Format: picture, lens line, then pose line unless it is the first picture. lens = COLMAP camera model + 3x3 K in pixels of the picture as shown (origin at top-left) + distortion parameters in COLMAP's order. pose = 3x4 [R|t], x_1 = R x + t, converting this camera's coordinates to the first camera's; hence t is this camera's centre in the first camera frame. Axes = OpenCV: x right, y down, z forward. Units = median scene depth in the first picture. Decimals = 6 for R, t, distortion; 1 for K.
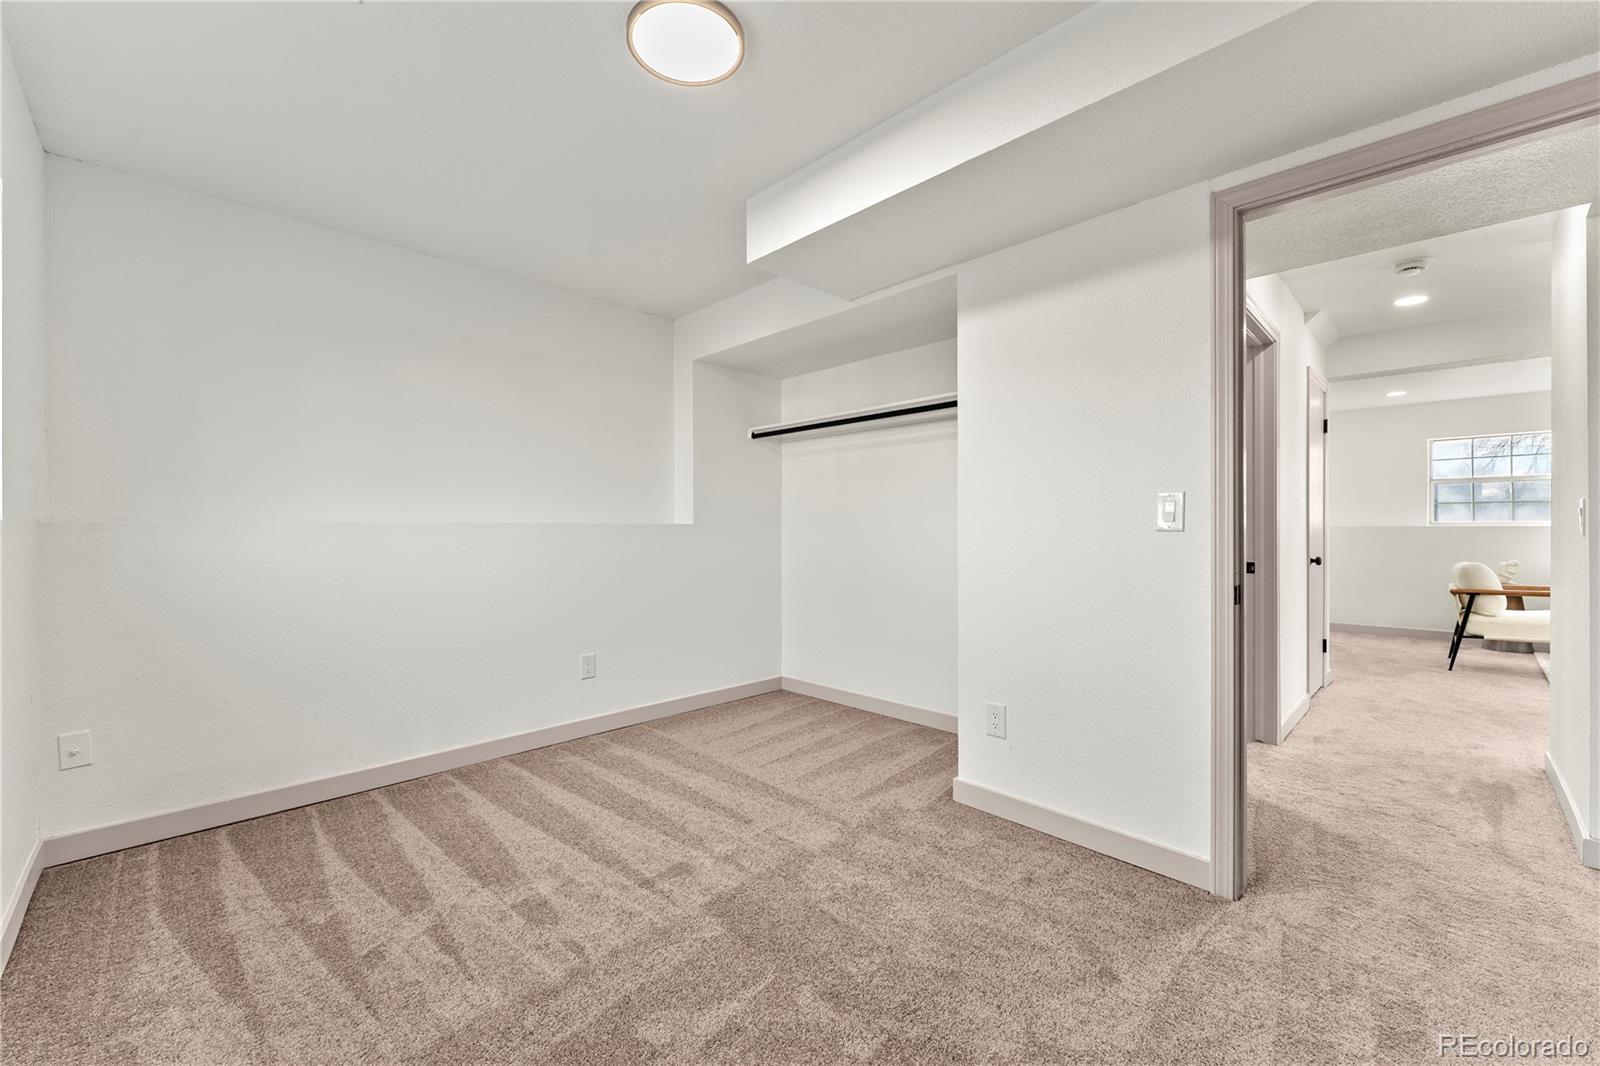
lens RADIAL K [[642.4, 0, 798.5], [0, 642.4, 531.9], [0, 0, 1]] dist [0.000133, -0.000023]
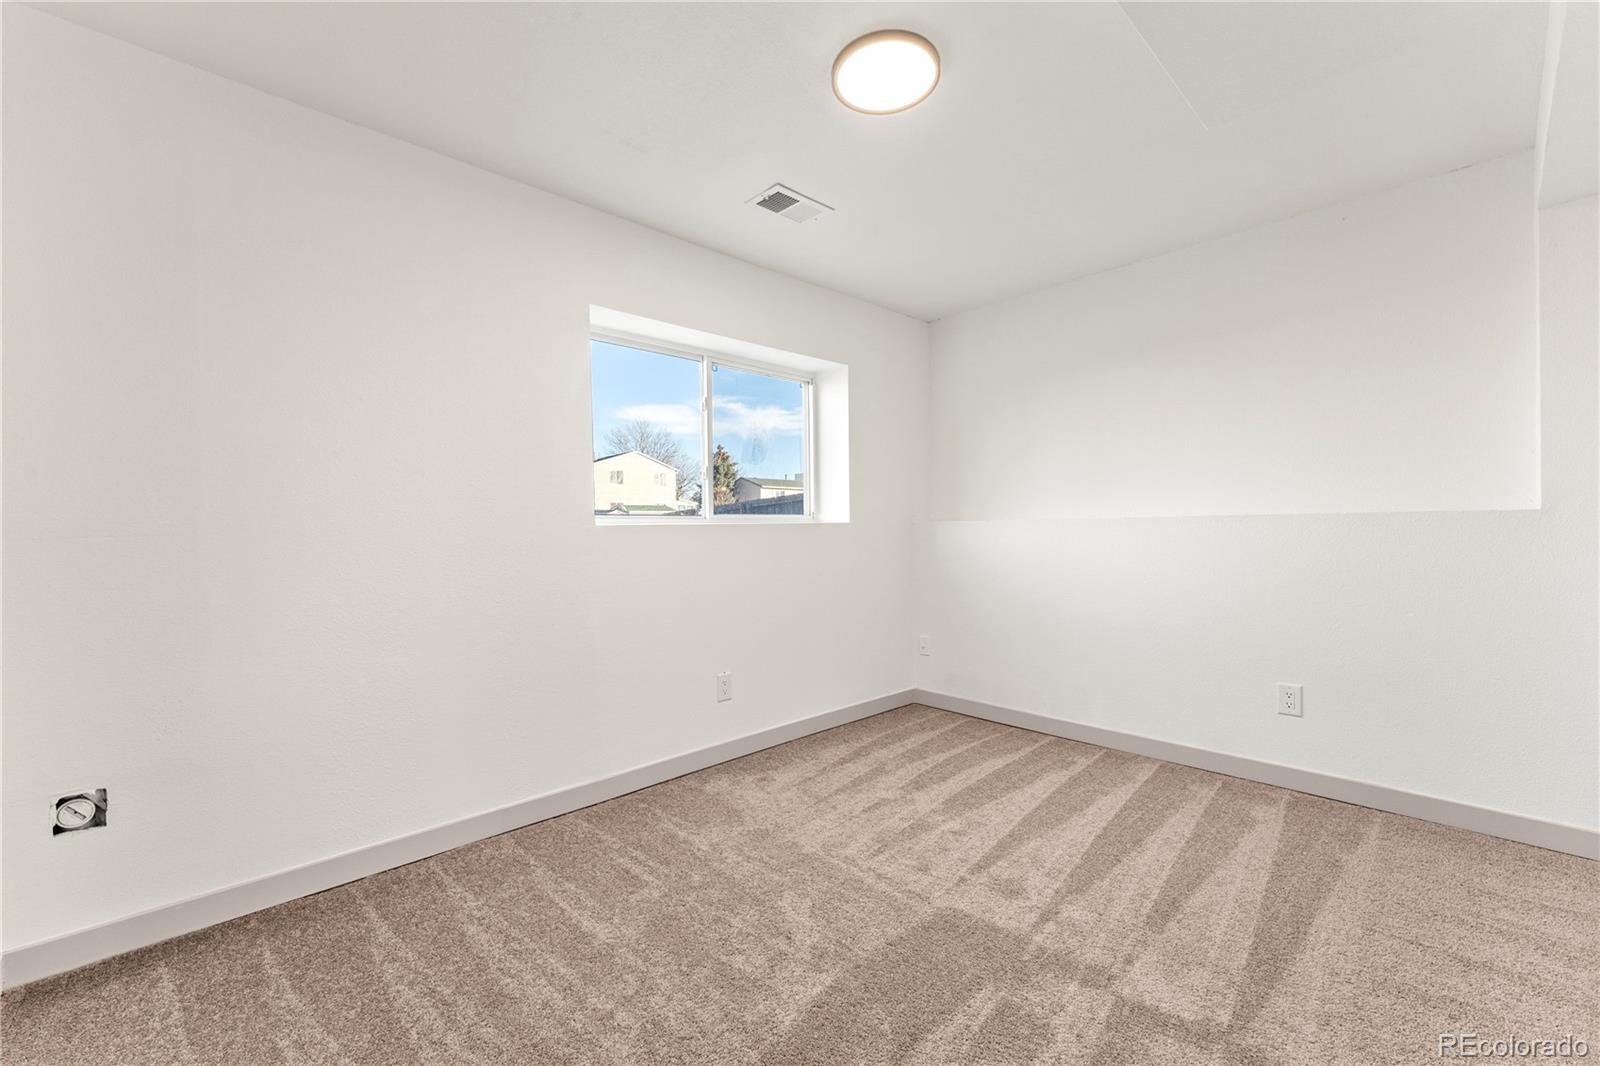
lens RADIAL K [[642.4, 0, 795.5], [0, 642.4, 529.0], [0, 0, 1]] dist [0.000133, -0.000023]
pose [[-0.021745, 0.006066, -0.999745, 0.623128], [0.006722, 0.999960, 0.005921, -0.006326], [0.999741, -0.006591, -0.021785, 0.577573]]
